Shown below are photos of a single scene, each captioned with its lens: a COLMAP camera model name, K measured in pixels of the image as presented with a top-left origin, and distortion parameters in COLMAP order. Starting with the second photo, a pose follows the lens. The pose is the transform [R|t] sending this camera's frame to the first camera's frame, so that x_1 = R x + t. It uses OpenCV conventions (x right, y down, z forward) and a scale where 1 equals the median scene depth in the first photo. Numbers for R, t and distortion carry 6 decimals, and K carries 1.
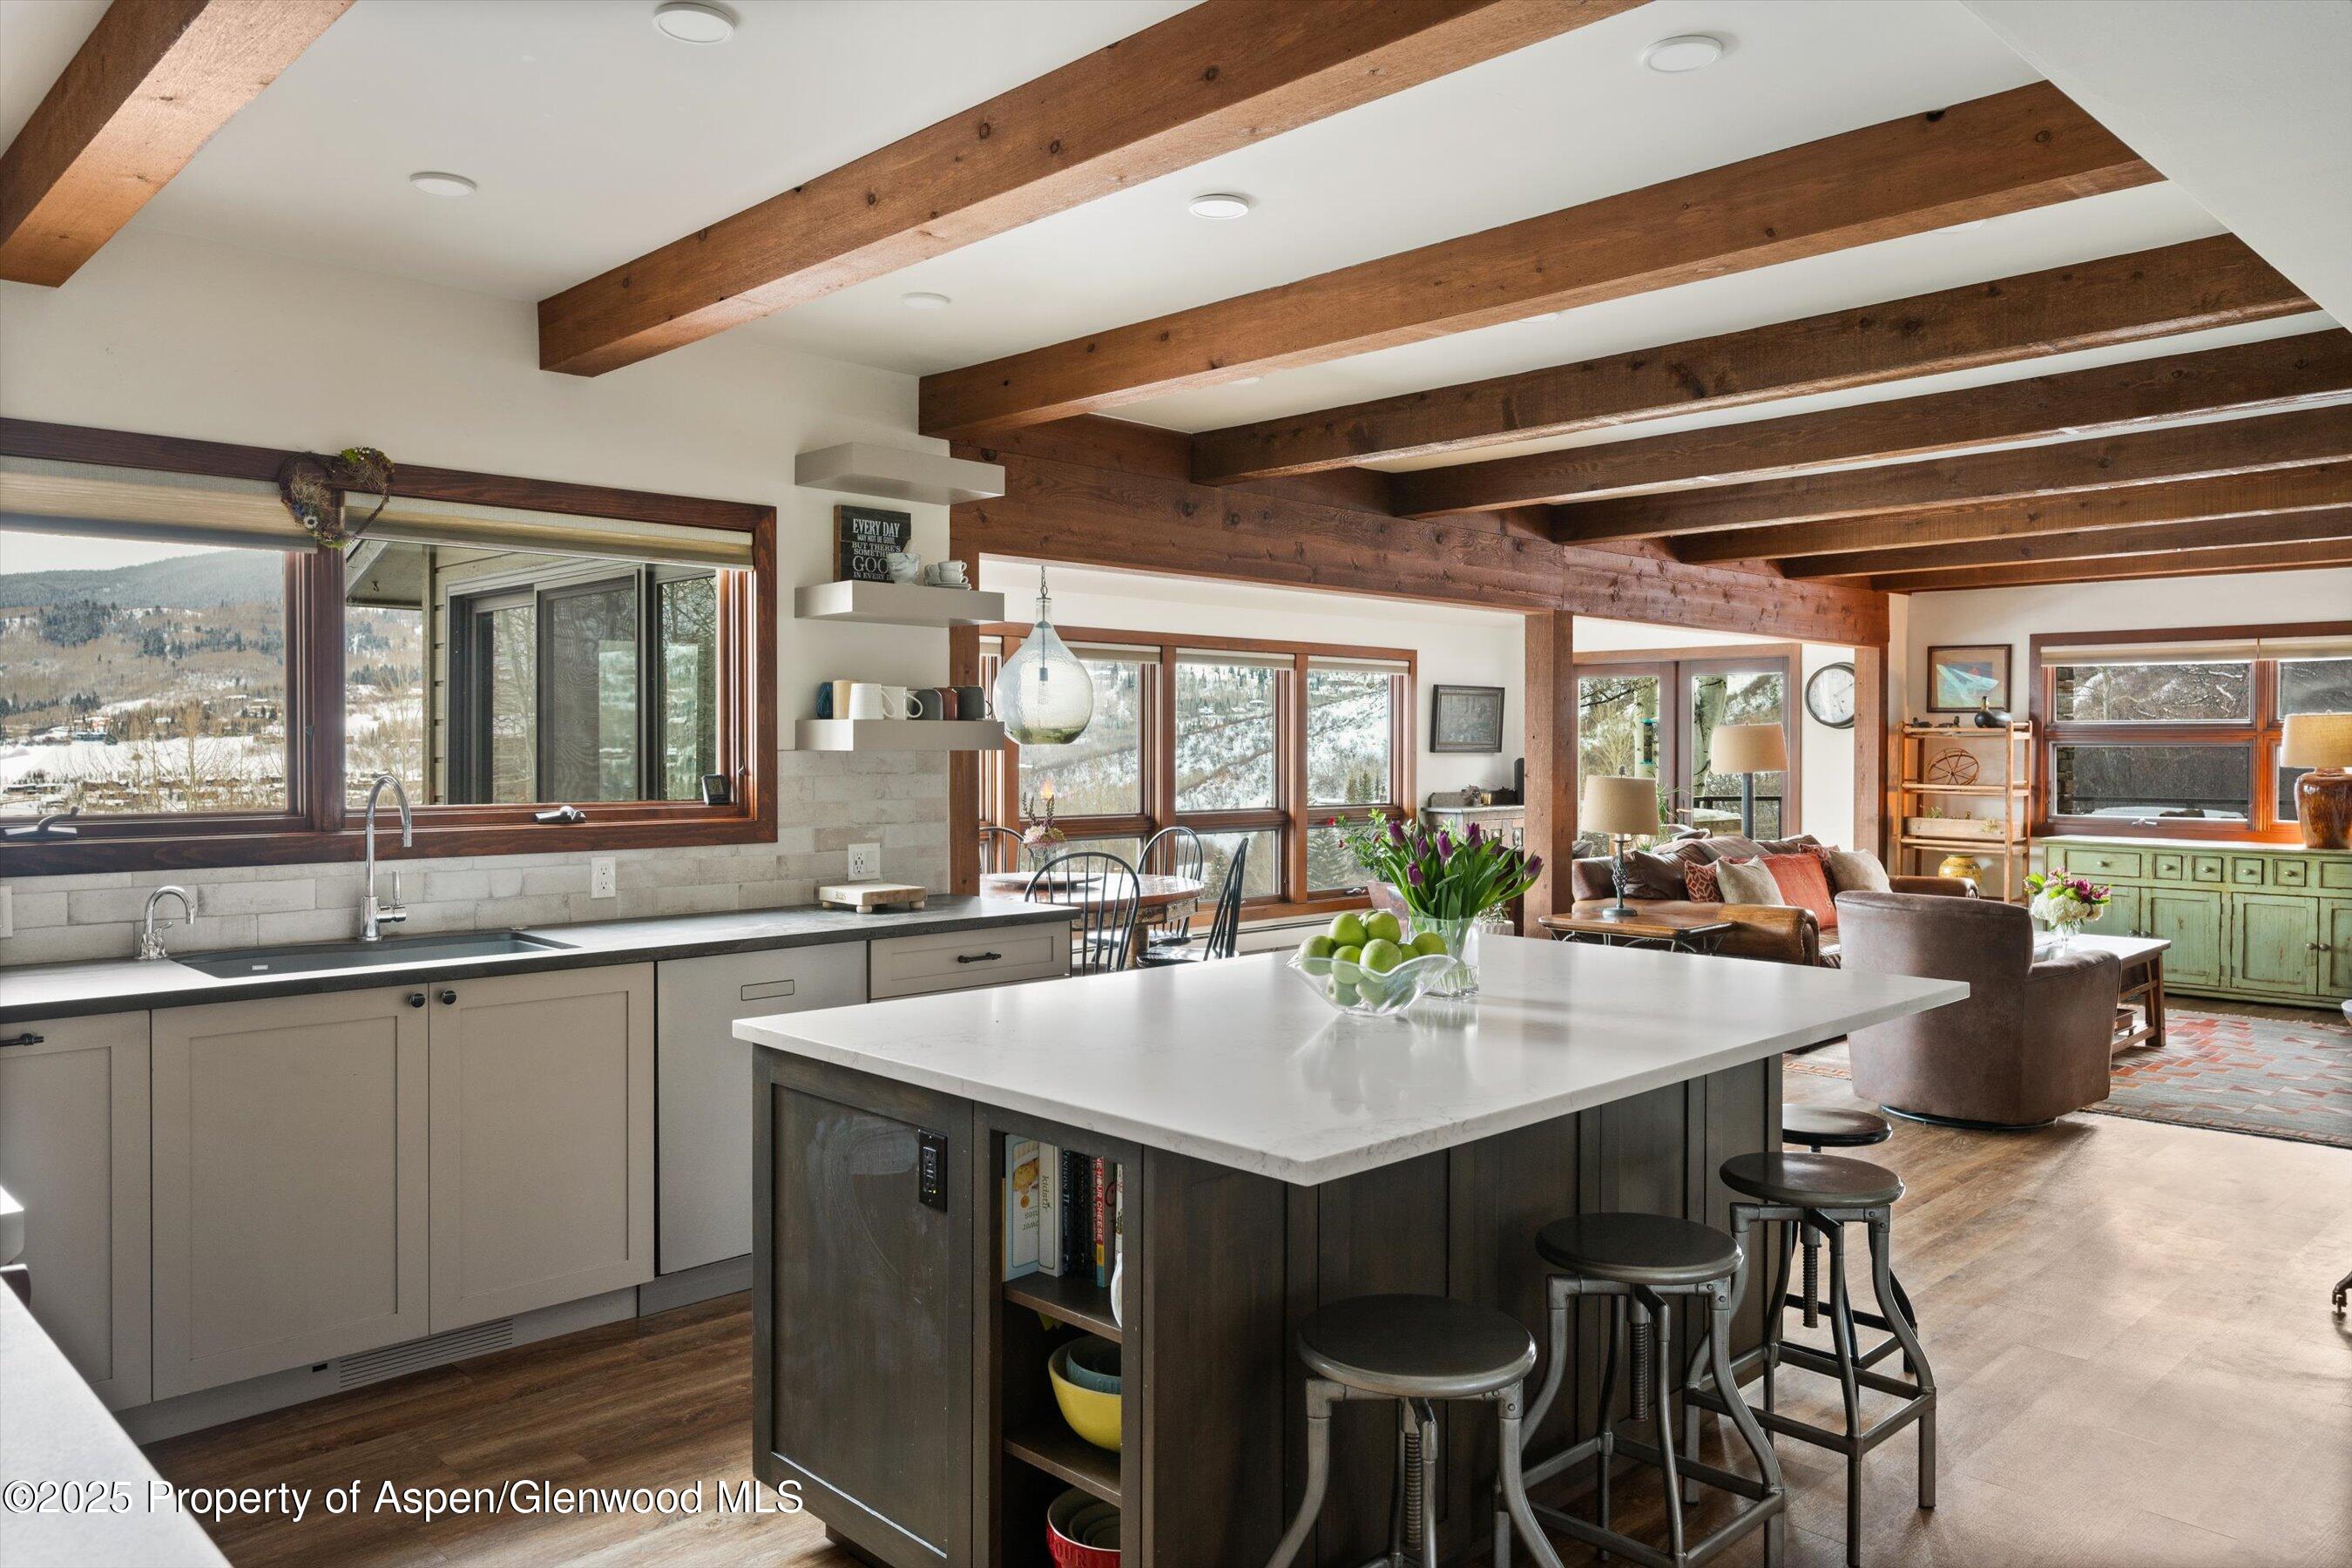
lens RADIAL K [[1622.5, 0, 1189.3], [0, 1622.5, 760.5], [0, 0, 1]] dist [0.001676, -0.005753]
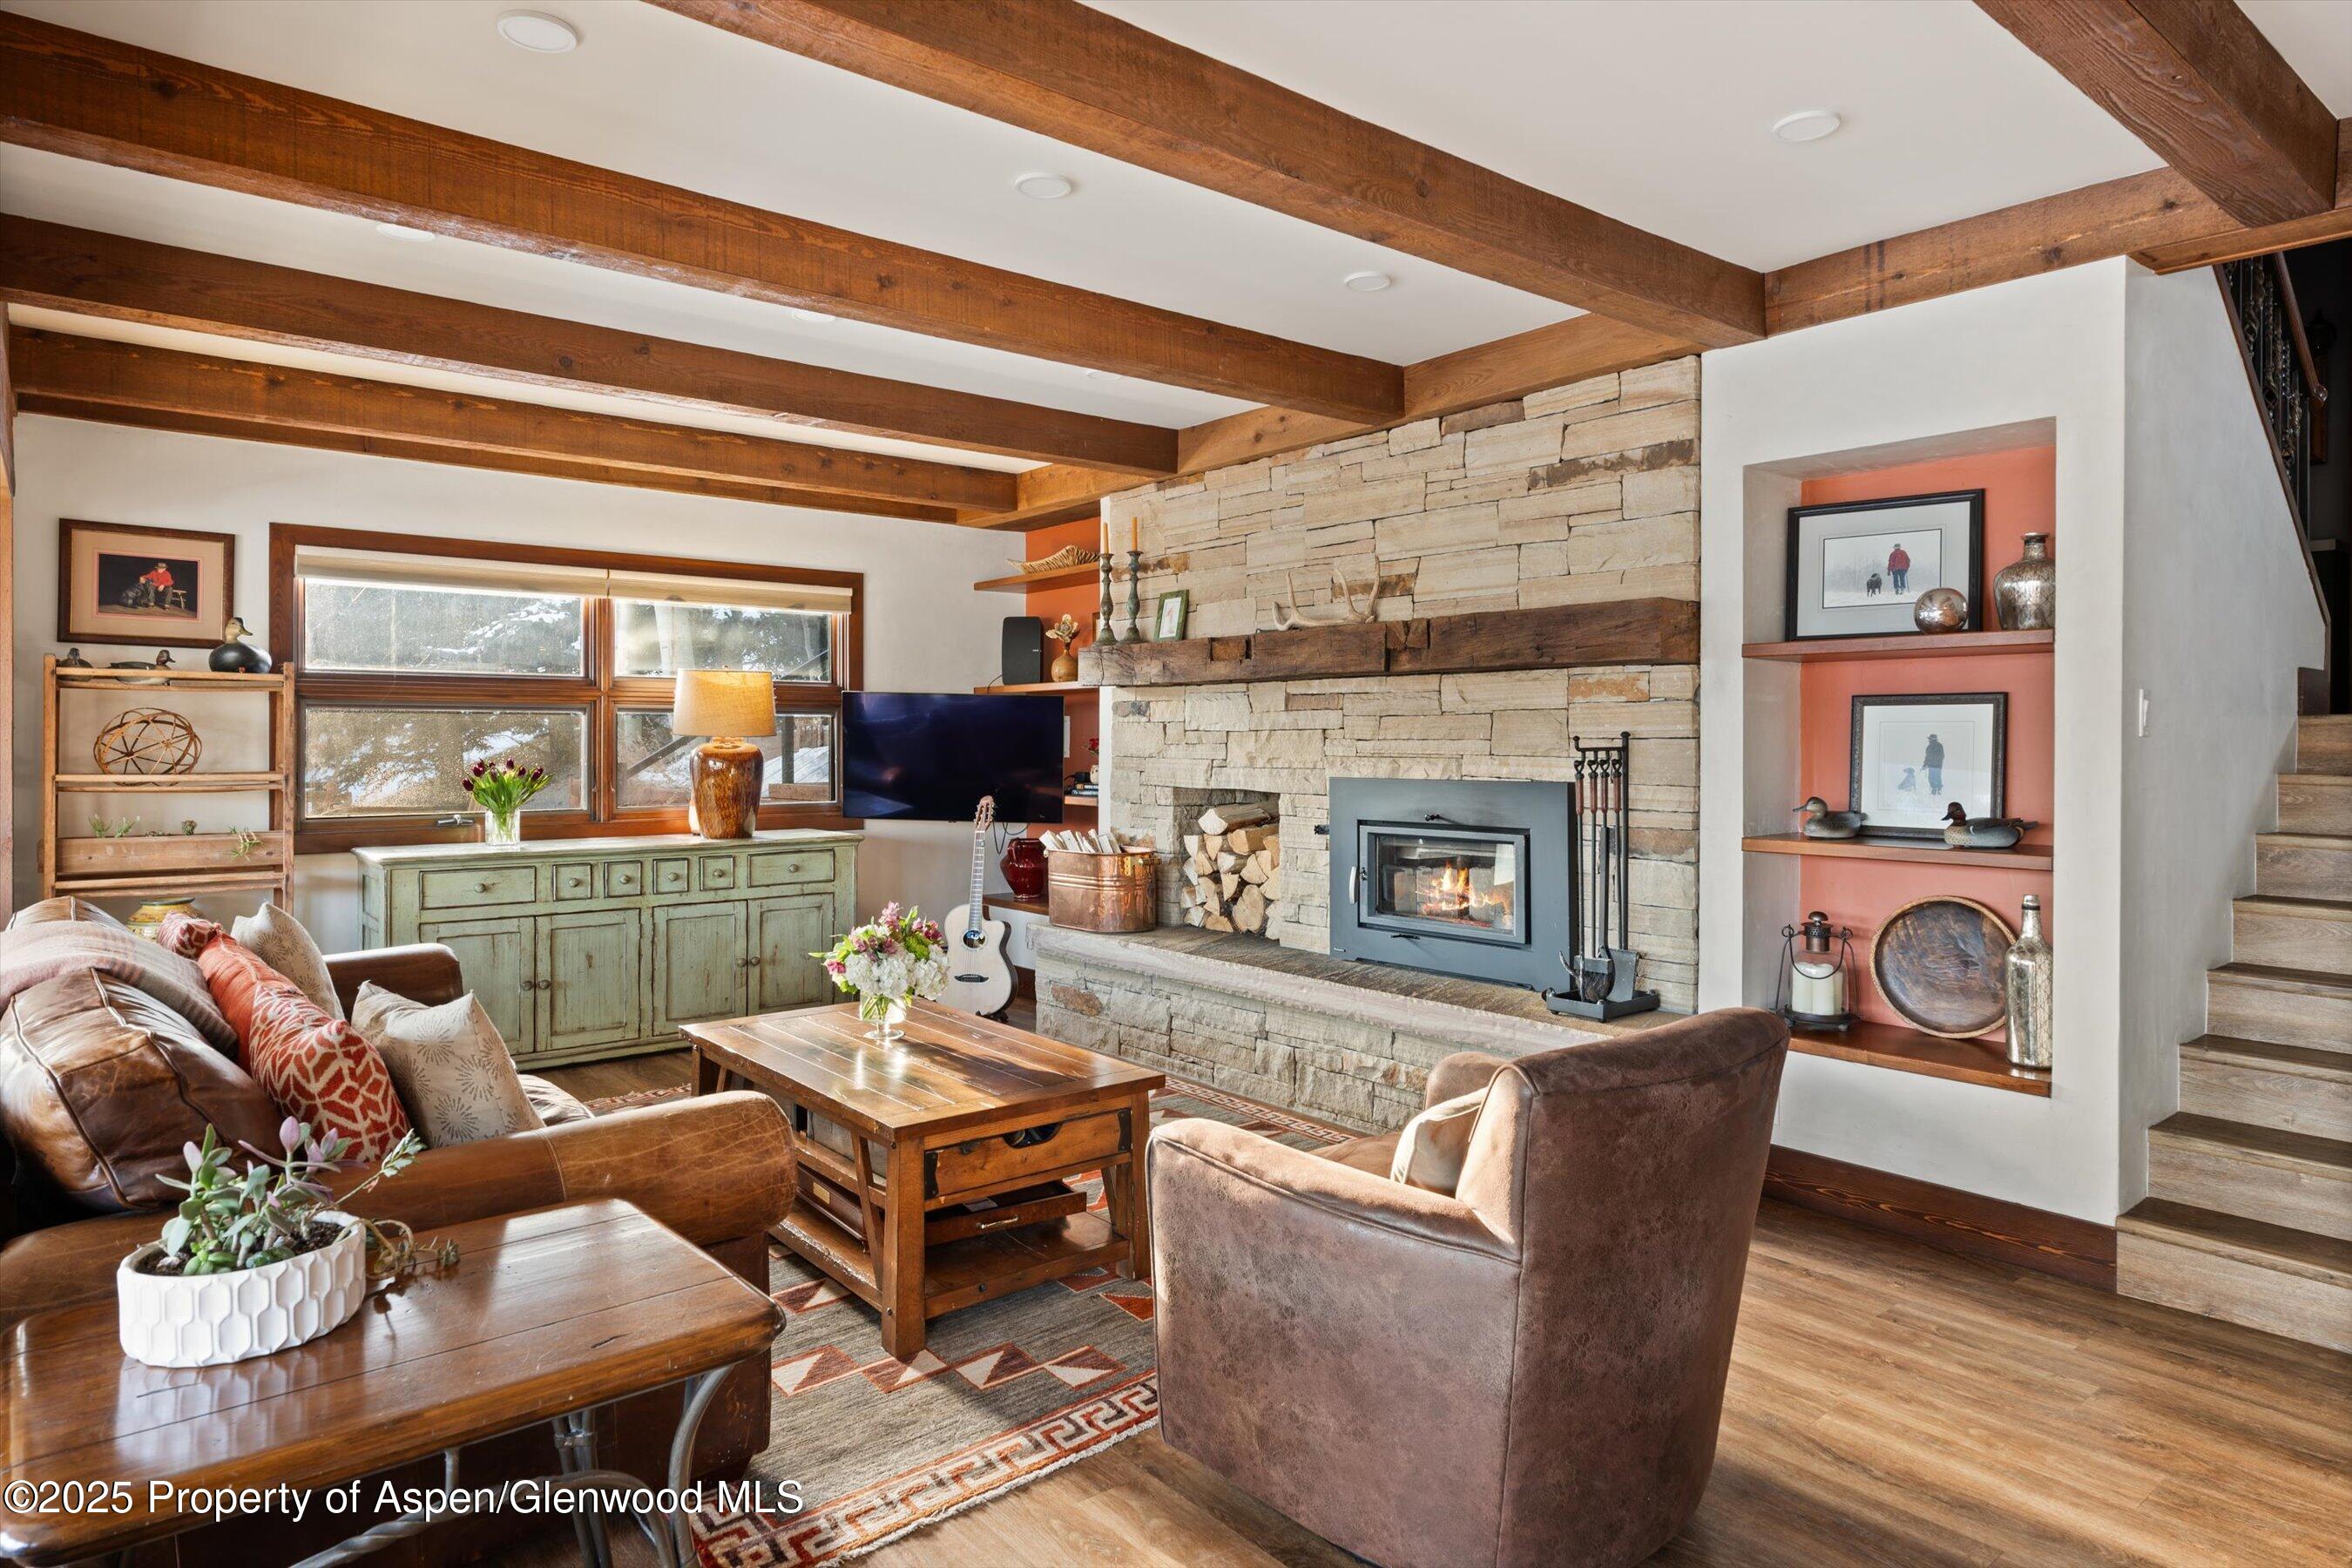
lens RADIAL K [[1347.3, 0, 1164.6], [0, 1347.3, 741.7], [0, 0, 1]] dist [-0.001311, 0.003596]
pose [[0.099443, -0.004097, 0.995035, 0.049180], [0.007641, 0.999965, 0.003354, 0.005106], [-0.995014, 0.007269, 0.099470, 0.621822]]
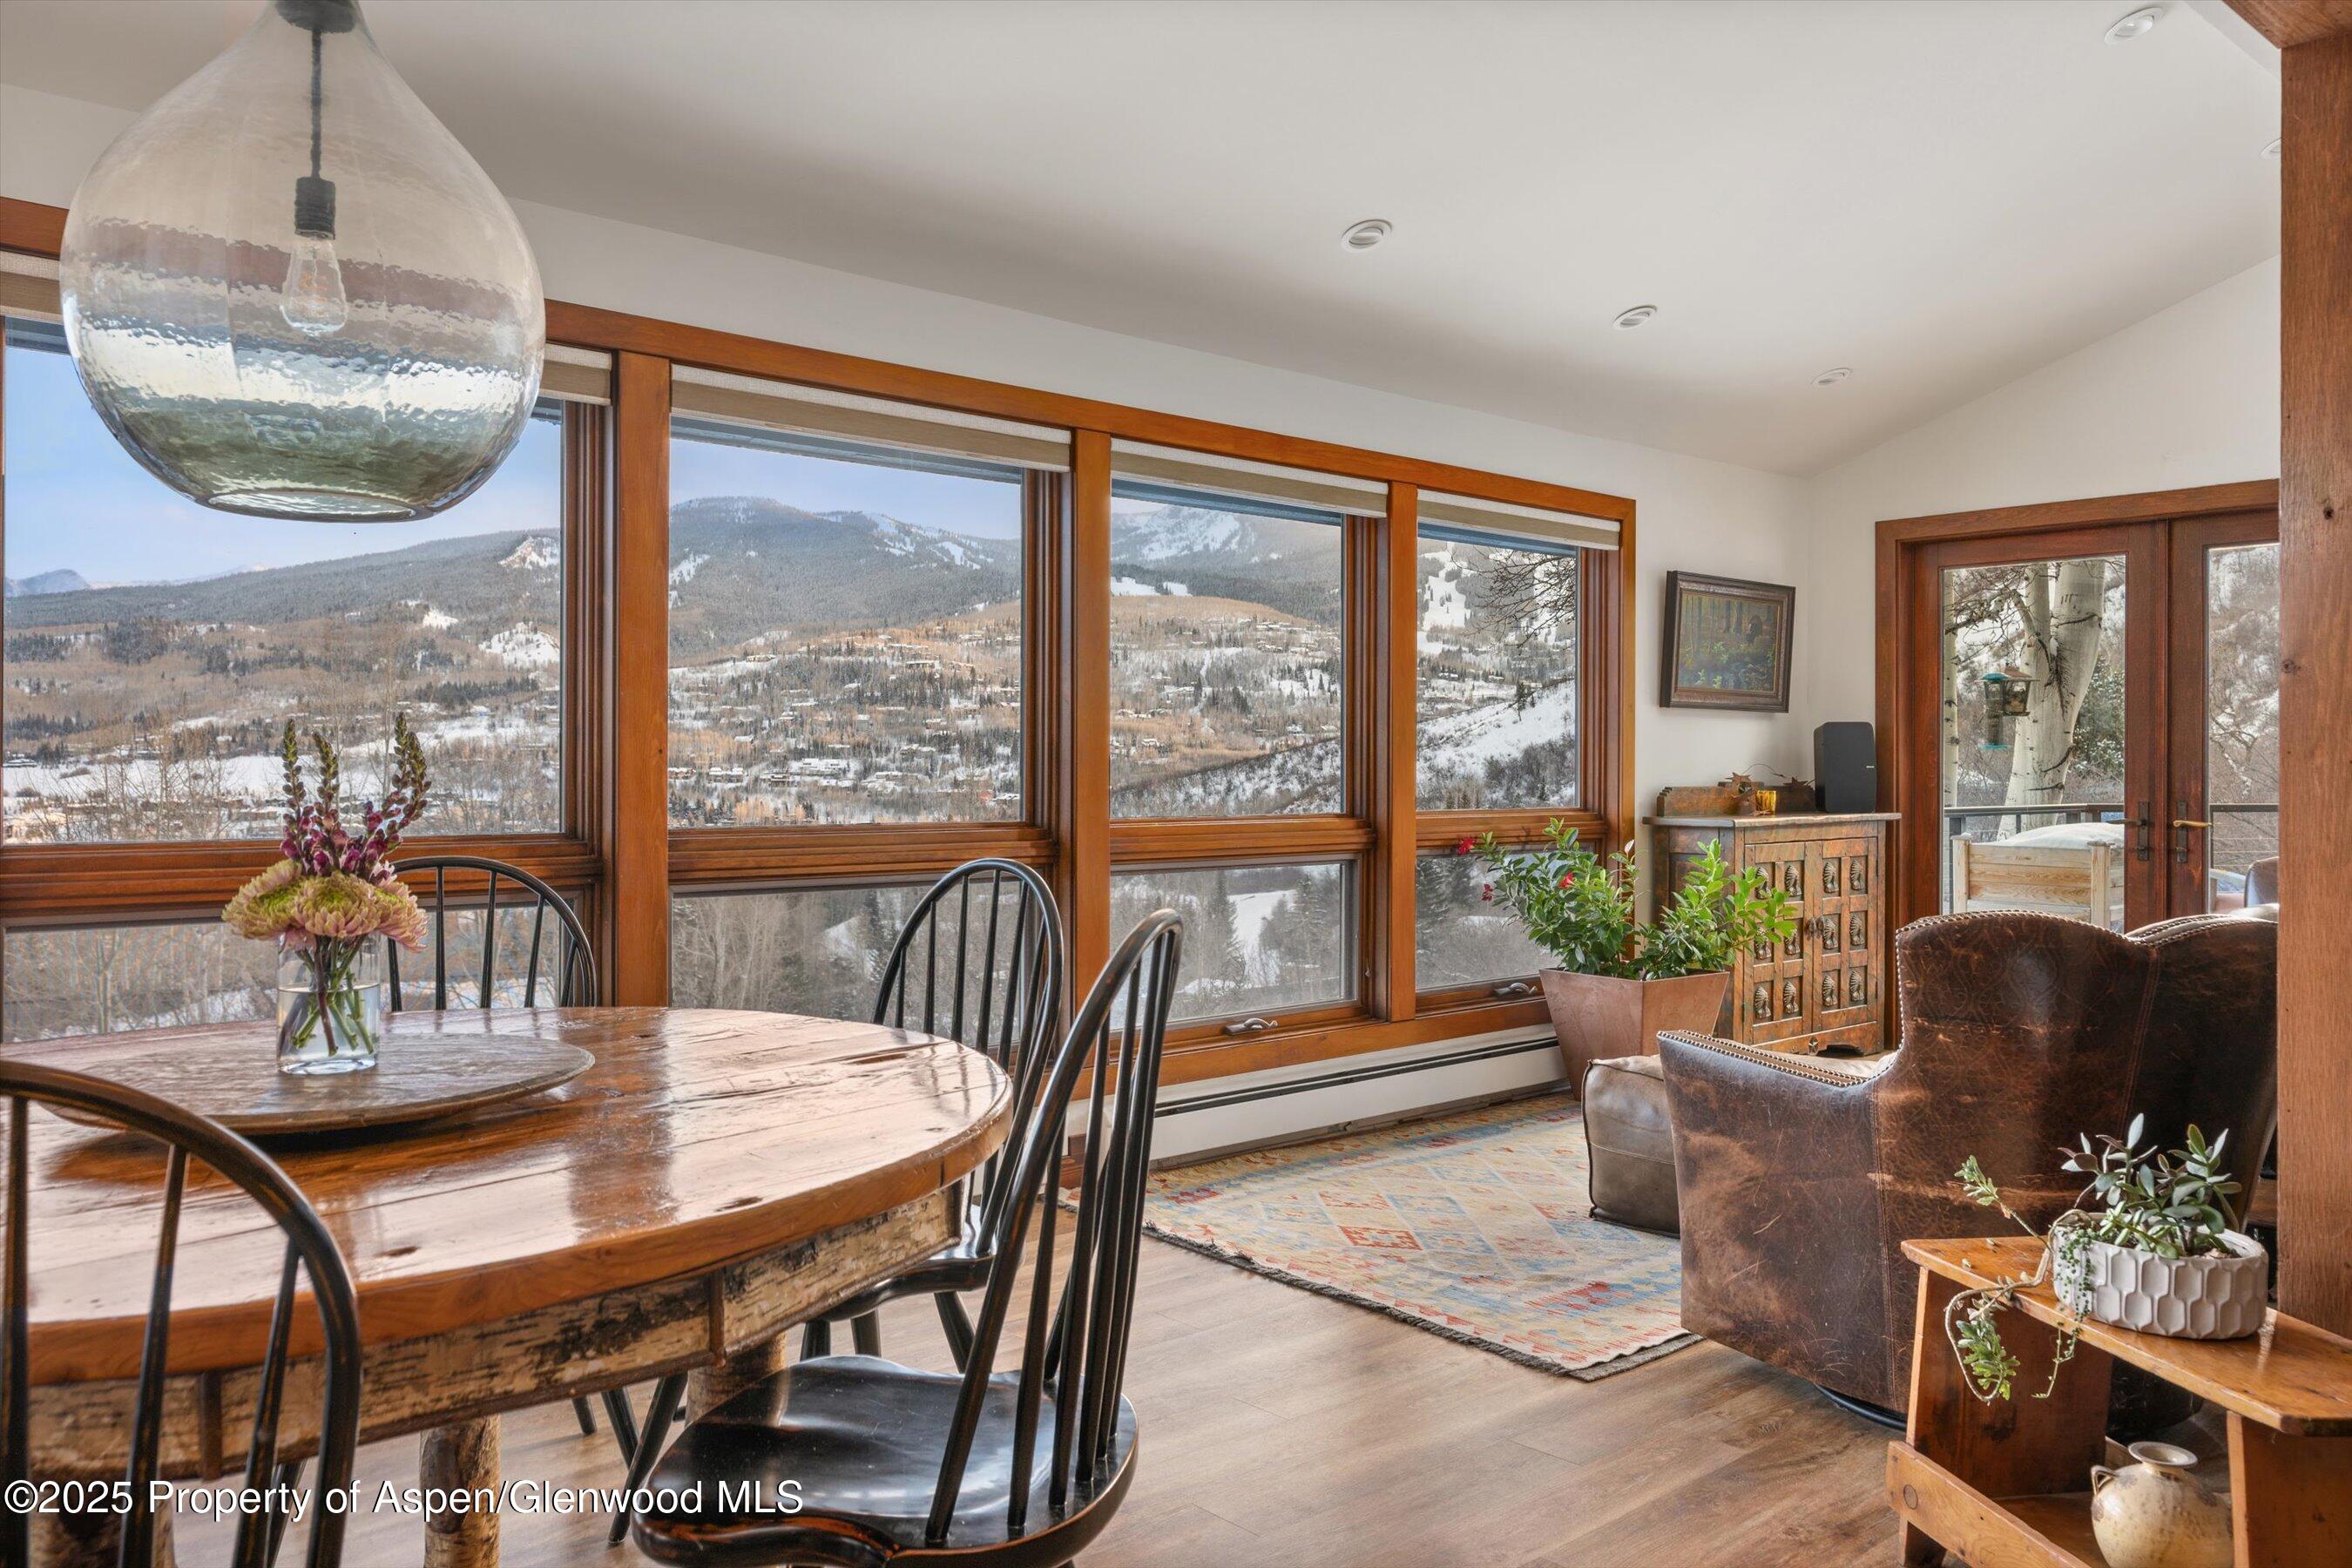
lens RADIAL K [[1700.1, 0, 1176.7], [0, 1700.1, 768.5], [0, 0, 1]] dist [-0.000457, 0.008004]
pose [[0.998276, 0.000483, -0.058691, 0.035967], [-0.000928, 0.999971, -0.007559, 0.021643], [0.058686, 0.007601, 0.998248, 0.555345]]
